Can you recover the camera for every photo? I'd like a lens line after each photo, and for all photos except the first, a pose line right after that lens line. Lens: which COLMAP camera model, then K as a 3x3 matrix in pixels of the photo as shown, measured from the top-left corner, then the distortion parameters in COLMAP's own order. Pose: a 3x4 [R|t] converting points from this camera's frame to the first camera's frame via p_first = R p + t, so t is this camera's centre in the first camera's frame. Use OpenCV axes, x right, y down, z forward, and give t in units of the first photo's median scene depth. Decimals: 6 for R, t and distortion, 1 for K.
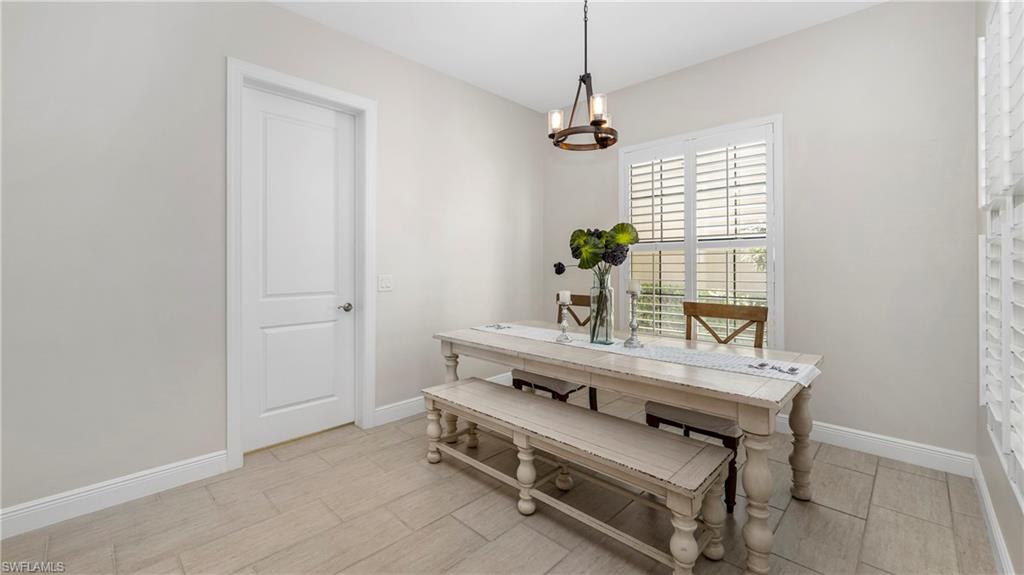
lens RADIAL K [[417.4, 0, 519.1], [0, 417.4, 260.0], [0, 0, 1]] dist [-0.004494, -0.000430]
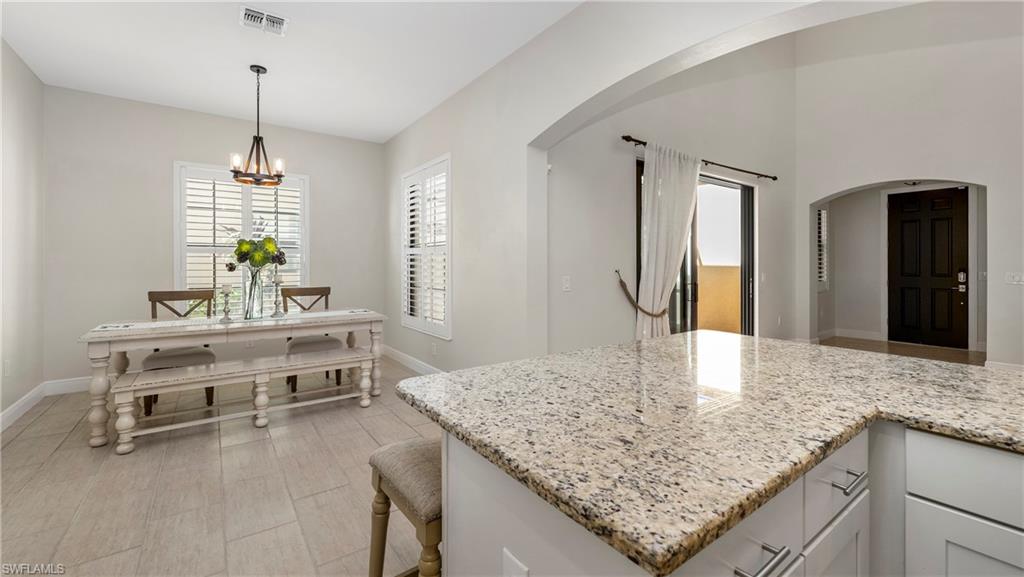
lens RADIAL K [[415.6, 0, 506.9], [0, 415.6, 268.7], [0, 0, 1]] dist [-0.004039, 0.001217]
pose [[0.182844, -0.011713, 0.983072, -1.064295], [-0.002818, 0.999919, 0.012438, 0.005344], [-0.983138, -0.005045, 0.182796, -0.133348]]
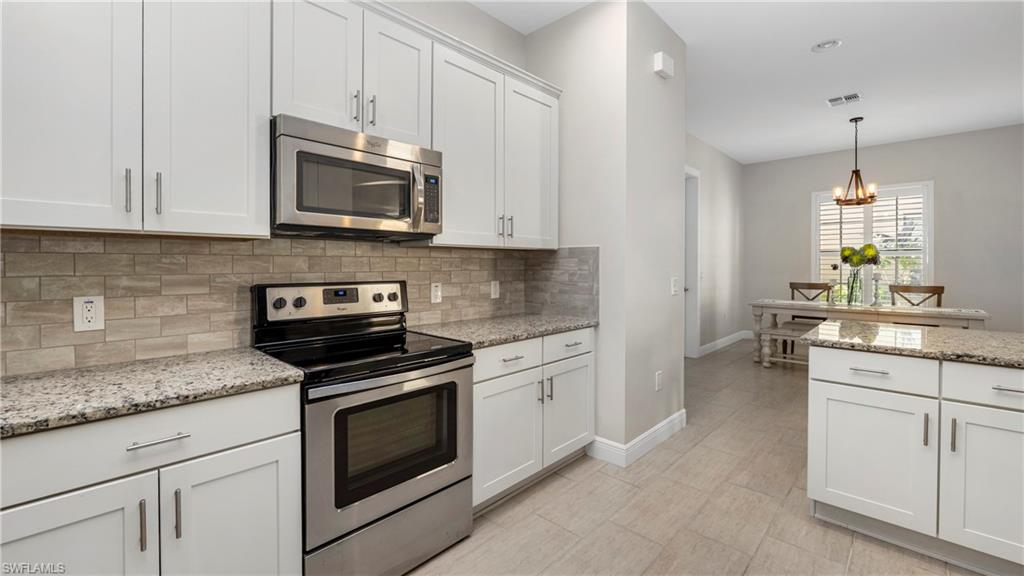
lens RADIAL K [[417.4, 0, 525.3], [0, 417.4, 264.6], [0, 0, 1]] dist [-0.004494, -0.000430]
pose [[0.999986, -0.000904, 0.005241, -1.348390], [0.000865, 0.999971, 0.007545, -0.006988], [-0.005248, -0.007541, 0.999958, -0.927829]]
